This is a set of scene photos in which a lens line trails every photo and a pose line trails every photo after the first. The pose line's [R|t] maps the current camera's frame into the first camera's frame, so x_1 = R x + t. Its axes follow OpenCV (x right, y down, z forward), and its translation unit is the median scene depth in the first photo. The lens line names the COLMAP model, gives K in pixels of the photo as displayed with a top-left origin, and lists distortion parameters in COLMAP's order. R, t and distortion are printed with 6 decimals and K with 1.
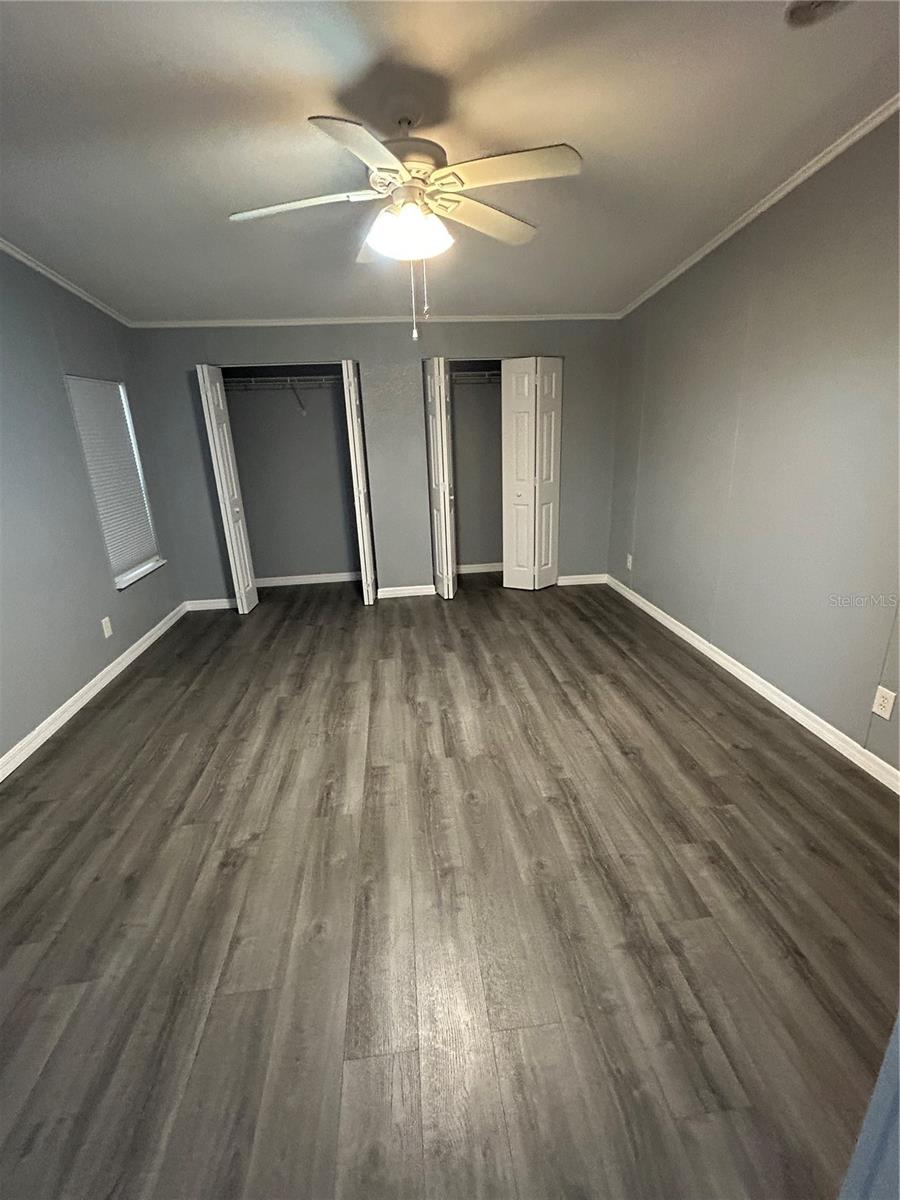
lens RADIAL K [[533.1, 0, 450.8], [0, 533.1, 595.6], [0, 0, 1]] dist [-0.000236, 0.000149]
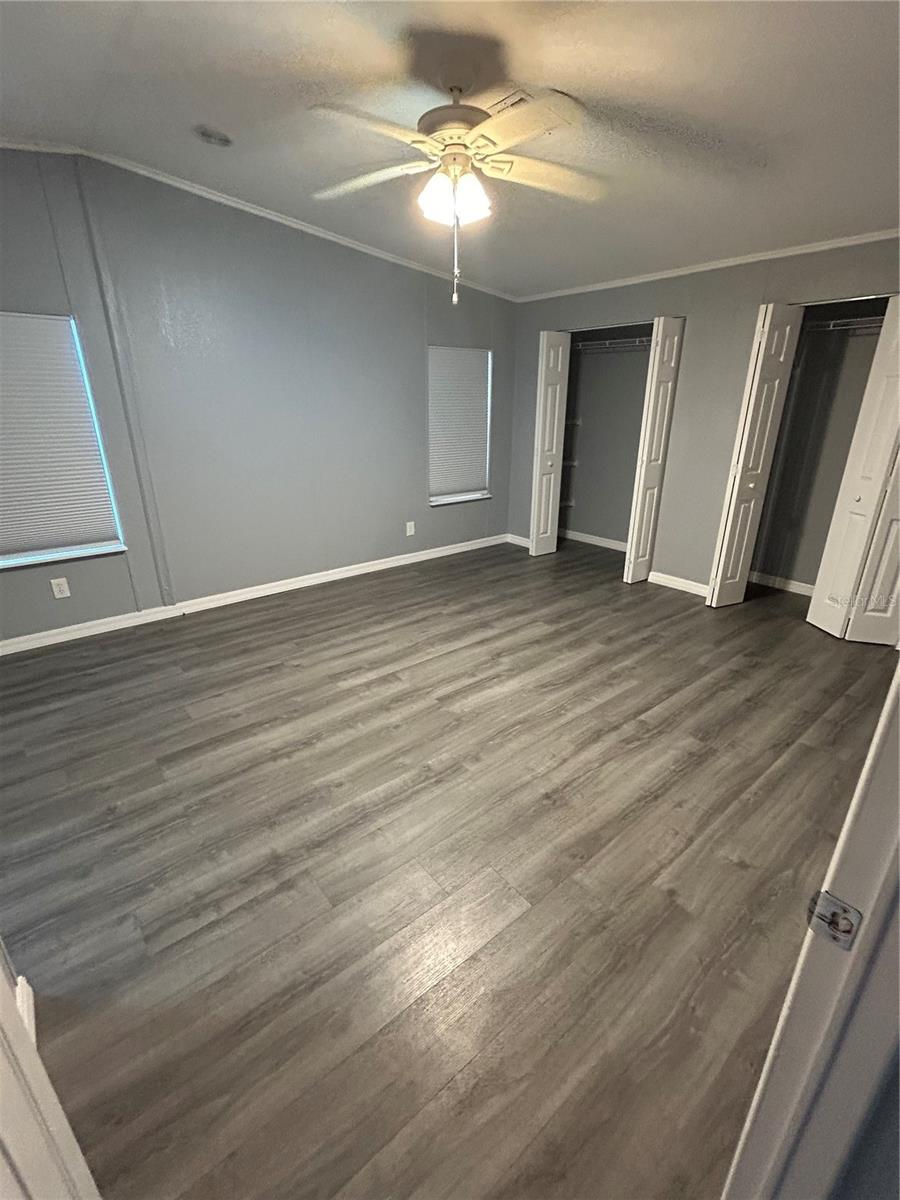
lens RADIAL K [[528.4, 0, 453.9], [0, 528.4, 599.8], [0, 0, 1]] dist [-0.003111, -0.000325]
pose [[0.550800, 0.332179, -0.765687, 0.622728], [-0.278776, 0.937923, 0.206362, -0.095693], [0.786704, 0.099790, 0.609211, 0.287282]]
